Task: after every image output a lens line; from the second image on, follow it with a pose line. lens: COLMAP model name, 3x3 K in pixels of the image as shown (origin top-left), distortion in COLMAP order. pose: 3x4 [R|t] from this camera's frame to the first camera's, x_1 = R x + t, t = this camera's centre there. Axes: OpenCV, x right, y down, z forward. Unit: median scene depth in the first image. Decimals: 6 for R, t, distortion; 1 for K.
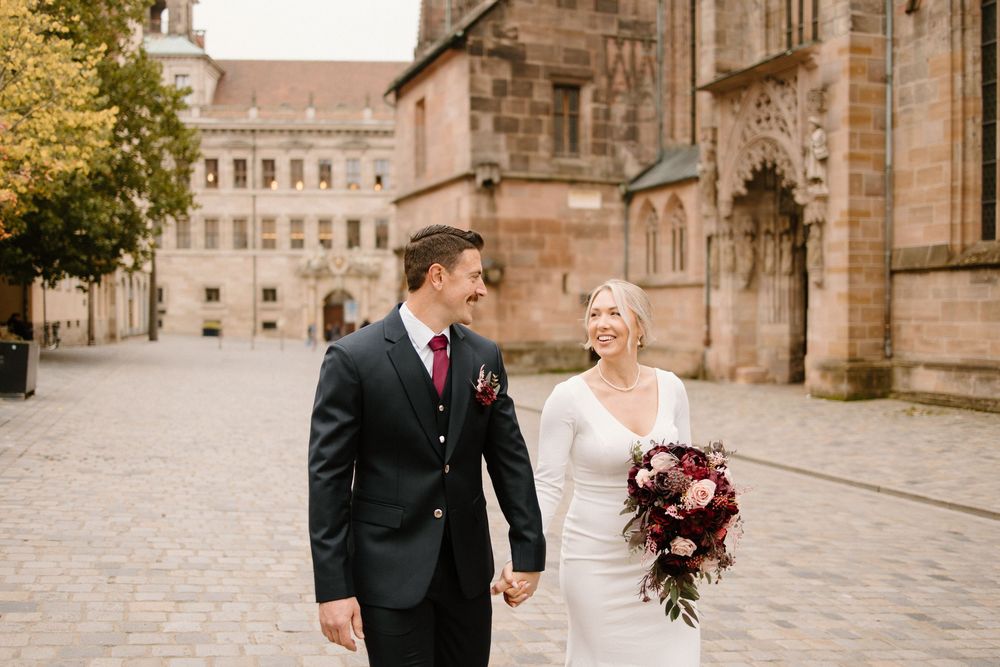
lens RADIAL K [[1010.8, 0, 500.0], [0, 1010.8, 333.5], [0, 0, 1]] dist [0.007099, -0.001632]
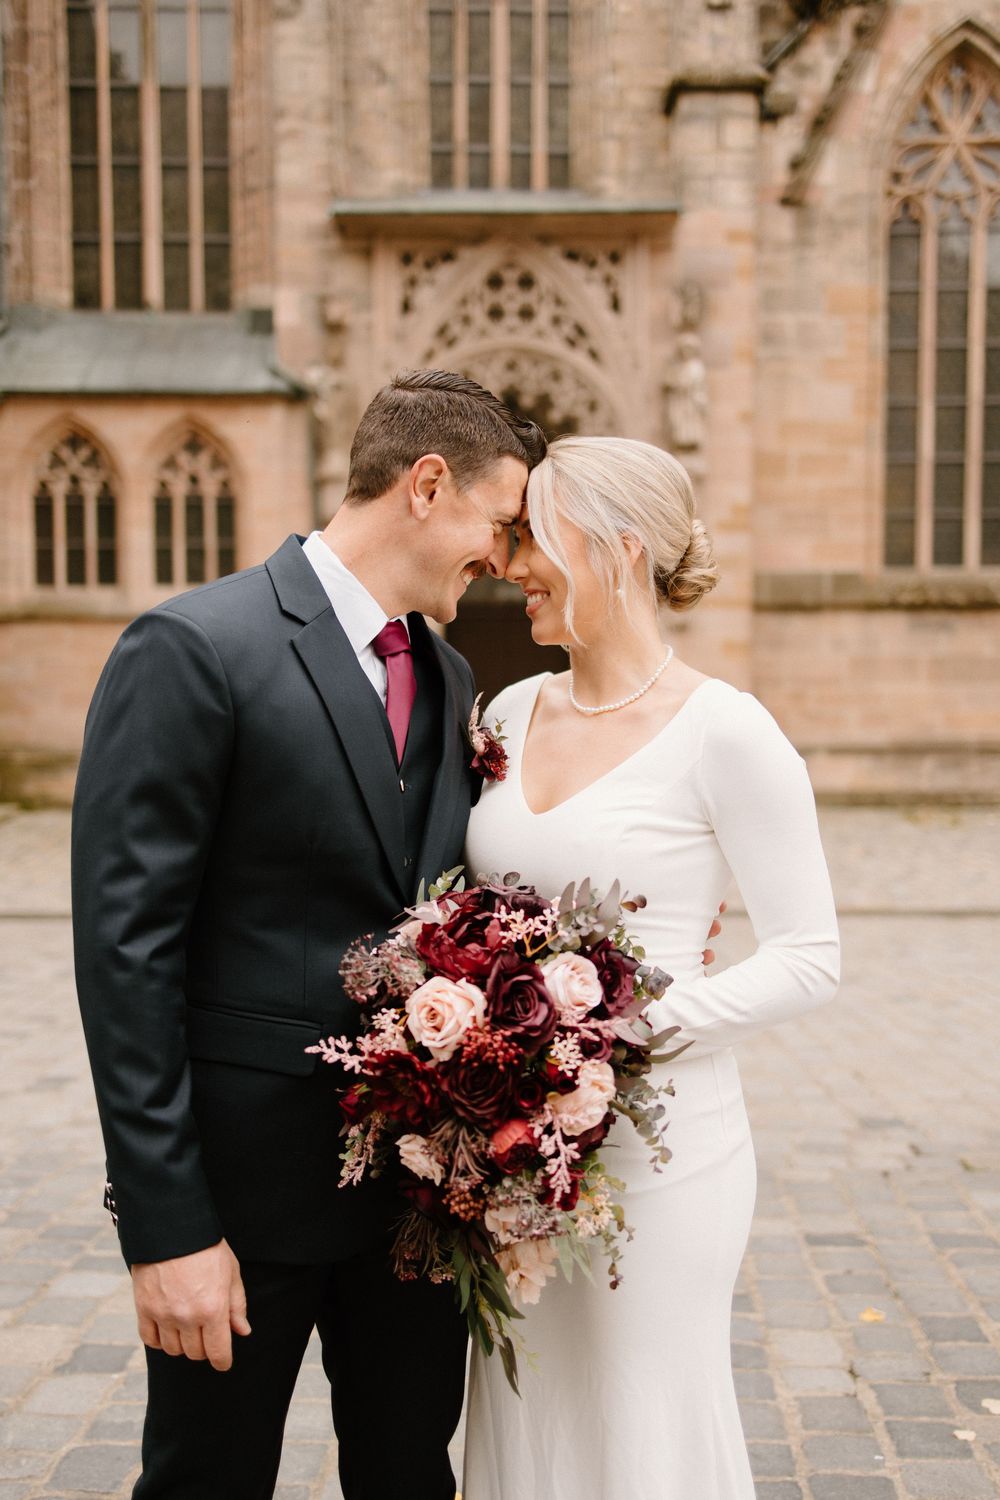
lens RADIAL K [[1549.9, 0, 498.1], [0, 1549.9, 744.5], [0, 0, 1]] dist [0.005340, 0.006318]
pose [[0.351921, -0.057306, 0.934274, -0.601476], [0.023276, 0.998351, 0.052468, -0.031097], [-0.935740, 0.003282, 0.352675, 0.829861]]
